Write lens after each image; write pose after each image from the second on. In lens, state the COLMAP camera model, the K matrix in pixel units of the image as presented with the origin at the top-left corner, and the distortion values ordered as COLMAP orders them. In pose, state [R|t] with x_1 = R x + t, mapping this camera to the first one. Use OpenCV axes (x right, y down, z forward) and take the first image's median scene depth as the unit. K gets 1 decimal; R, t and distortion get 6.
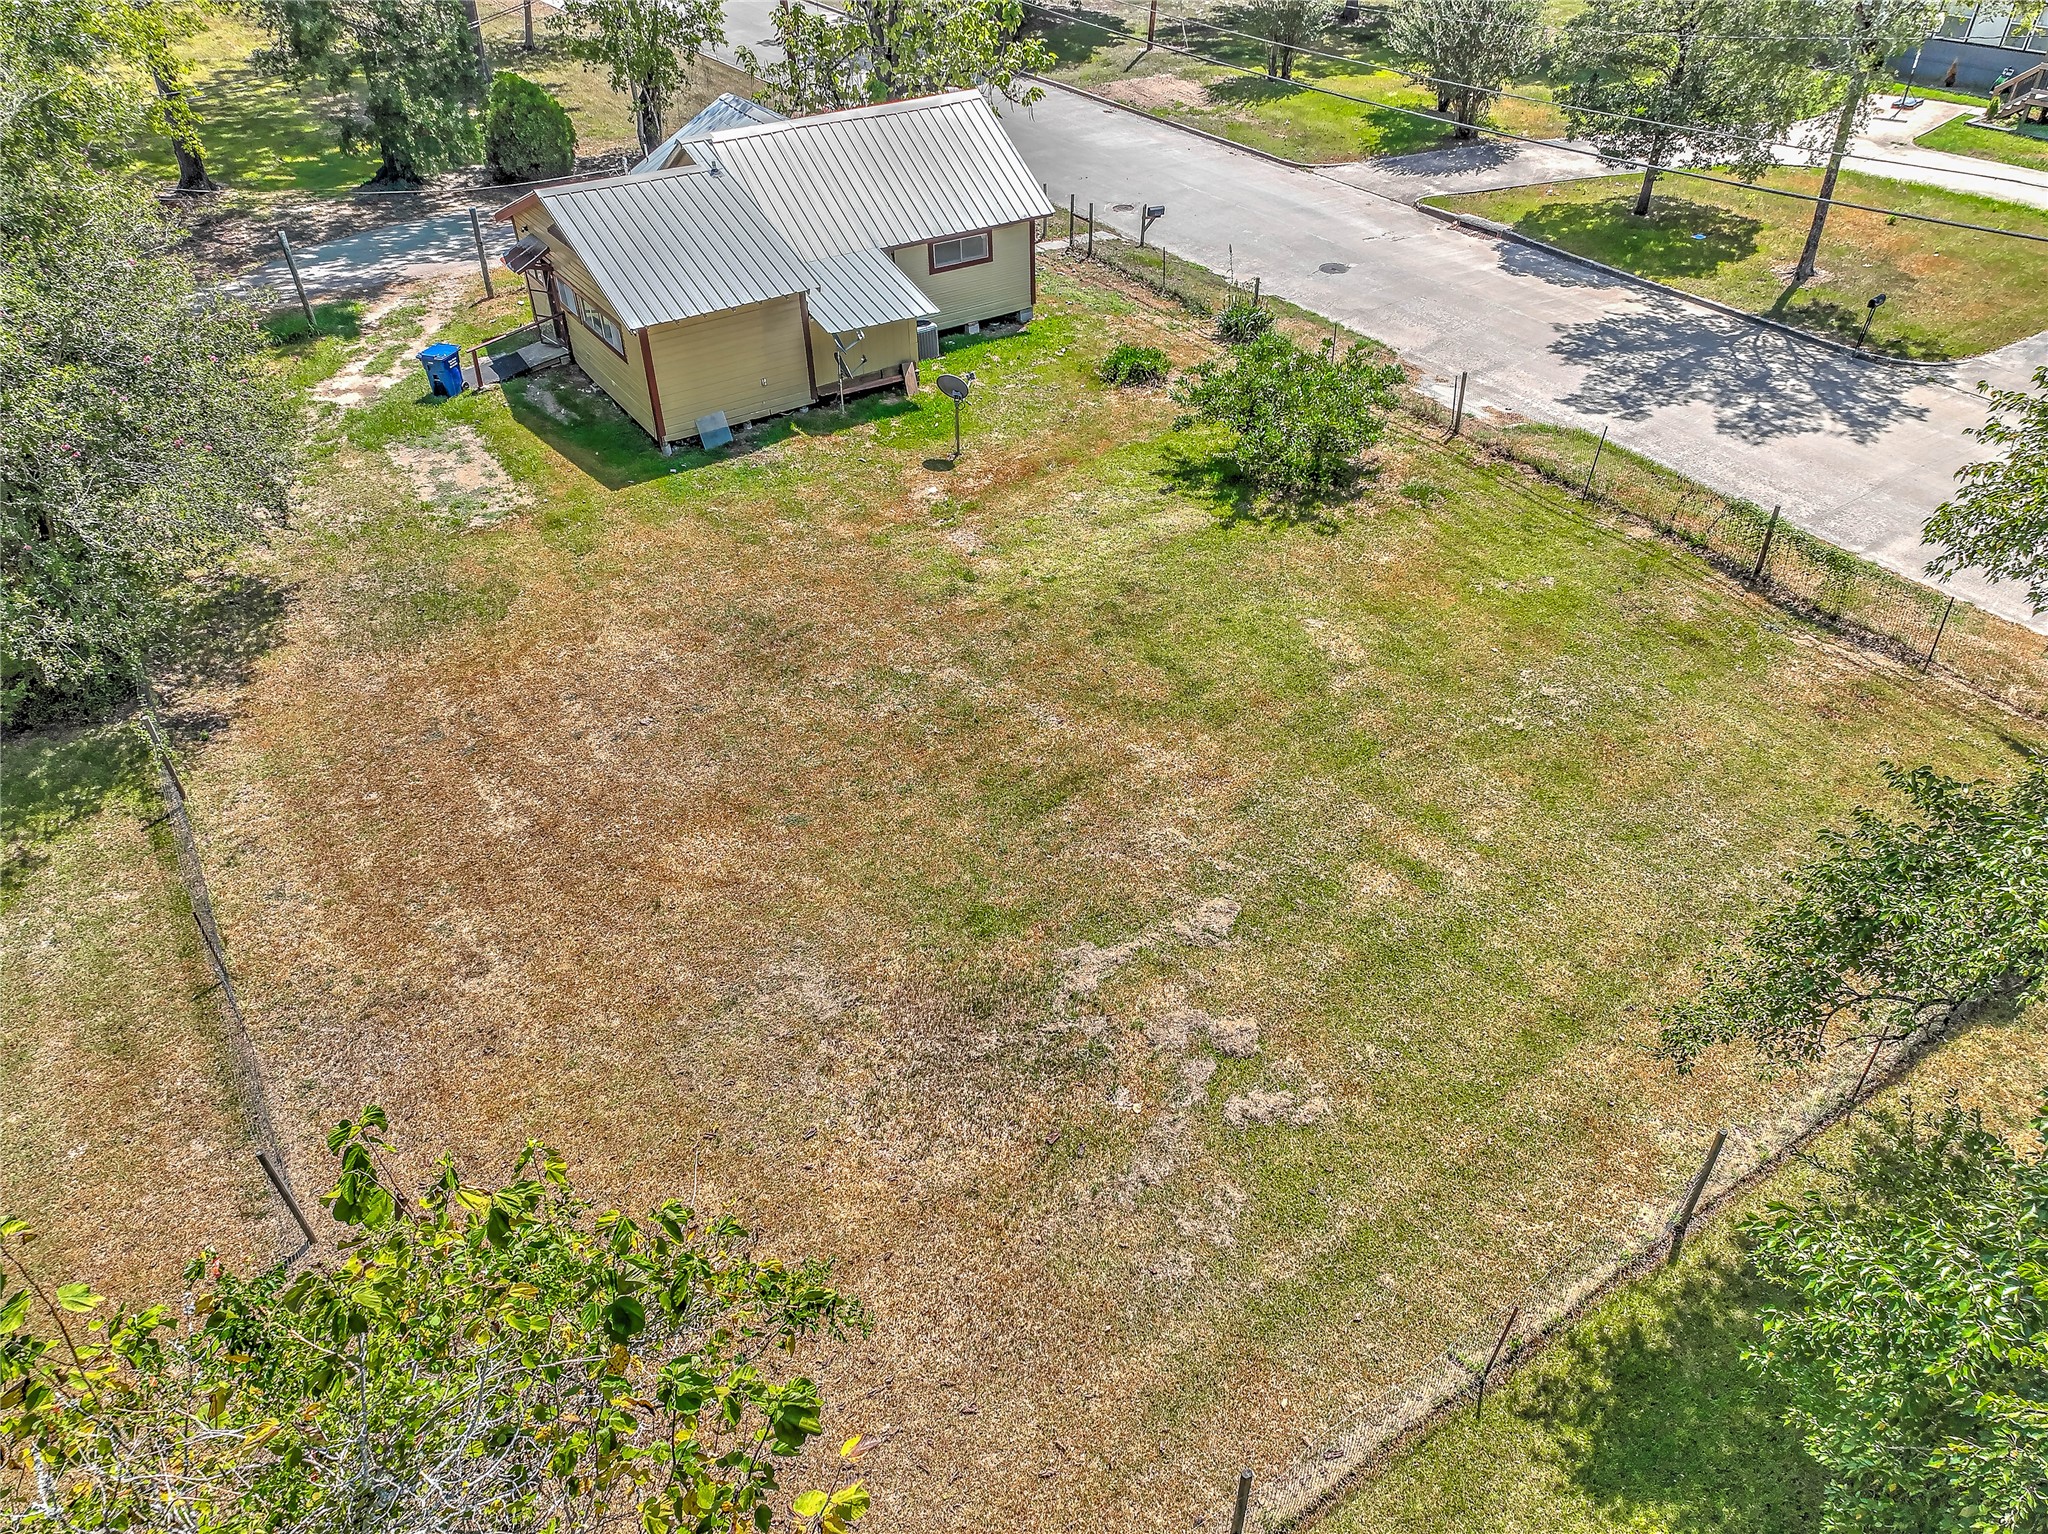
lens RADIAL K [[1417.2, 0, 1025.1], [0, 1417.2, 791.1], [0, 0, 1]] dist [0.018898, -0.002603]
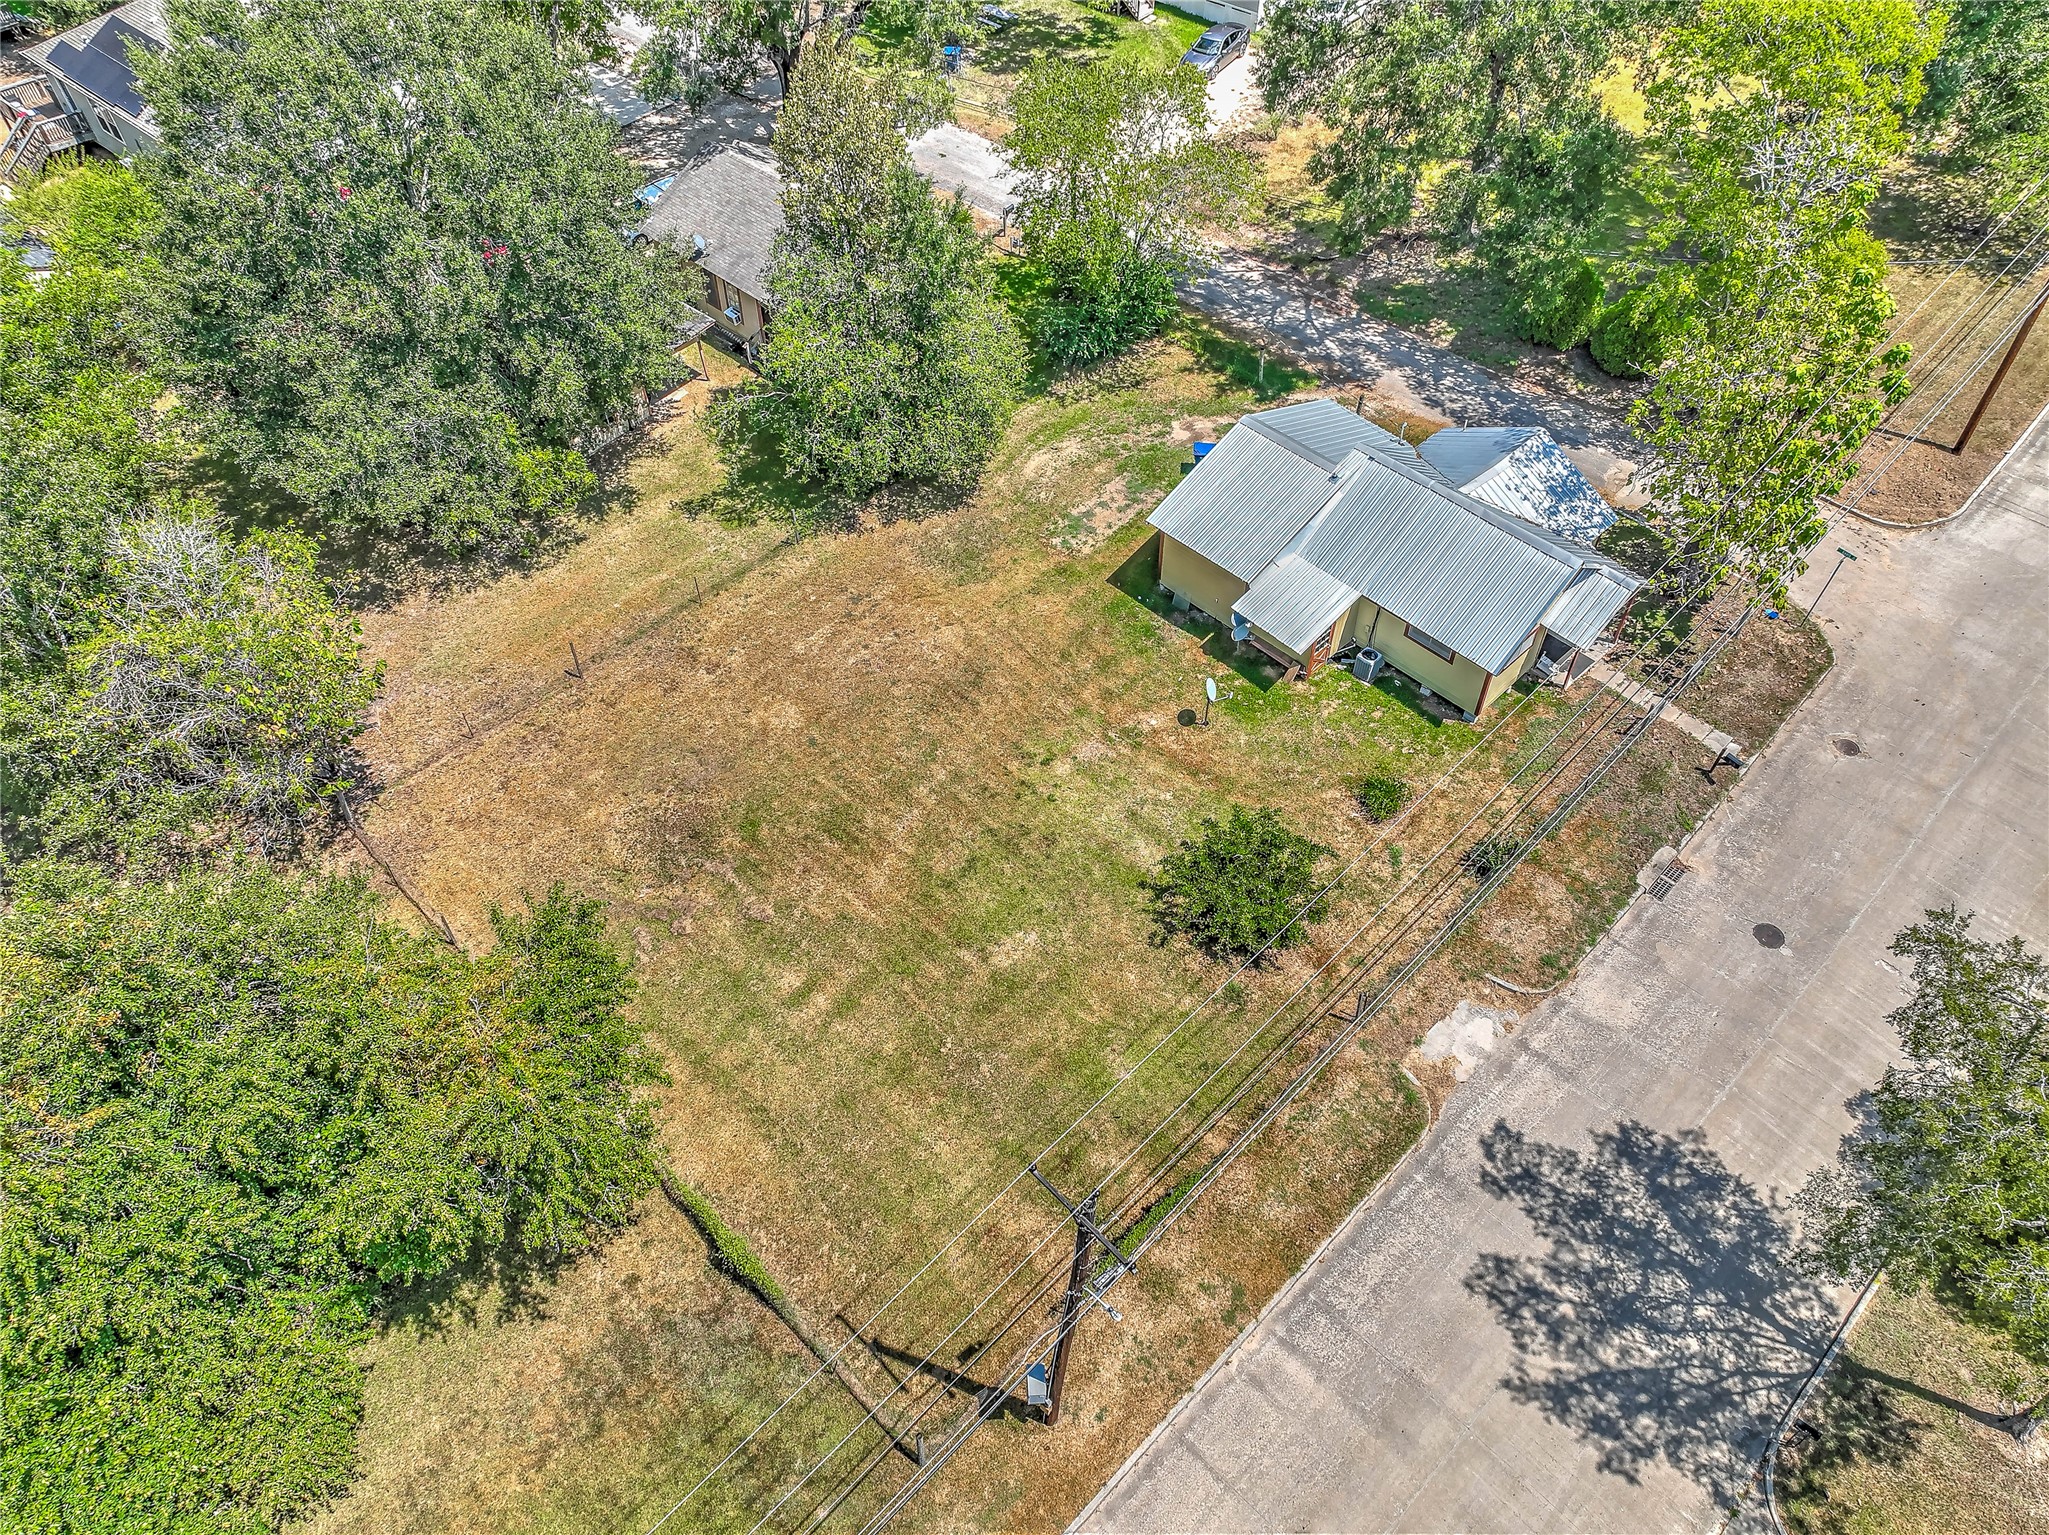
lens RADIAL K [[1428.2, 0, 1024.5], [0, 1428.2, 767.5], [0, 0, 1]] dist [0.014176, 0.011816]
pose [[0.191422, 0.754280, -0.628028, 0.881201], [-0.597027, 0.597355, 0.535467, -0.897431], [0.779048, 0.272450, 0.564673, 0.047497]]
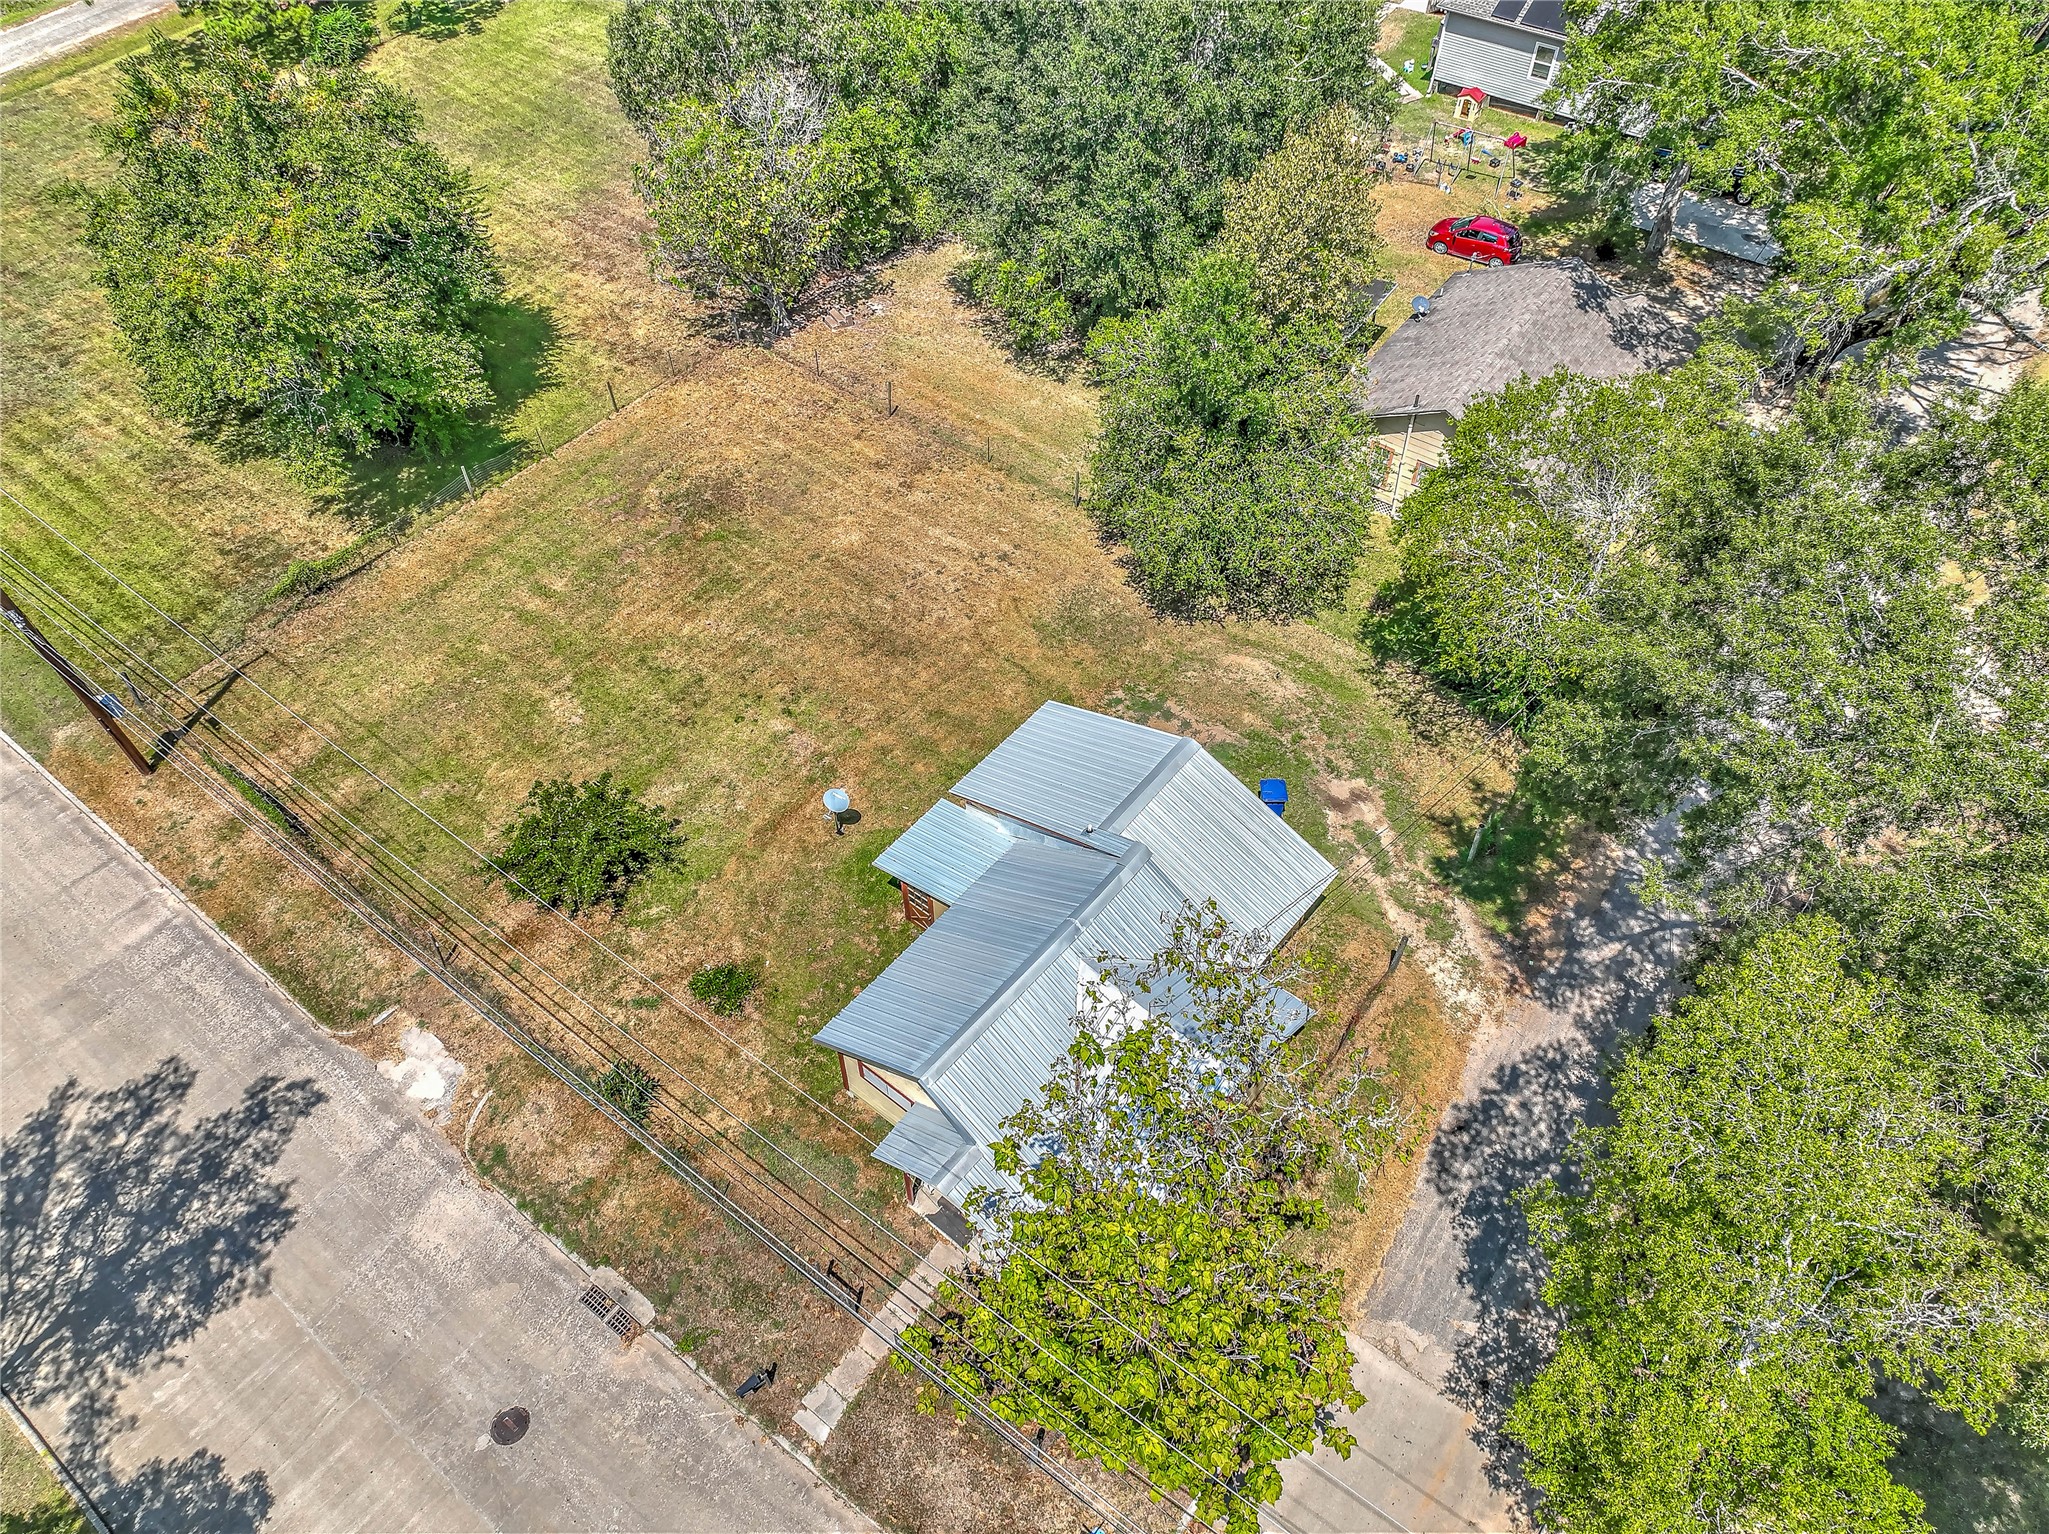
lens RADIAL K [[1431.6, 0, 1011.5], [0, 1431.6, 770.4], [0, 0, 1]] dist [0.034571, 0.007591]
pose [[-0.952185, 0.242334, -0.186060, 0.034890], [-0.176843, 0.059445, 0.982442, -1.616971], [0.249140, 0.968370, -0.013747, 1.022369]]
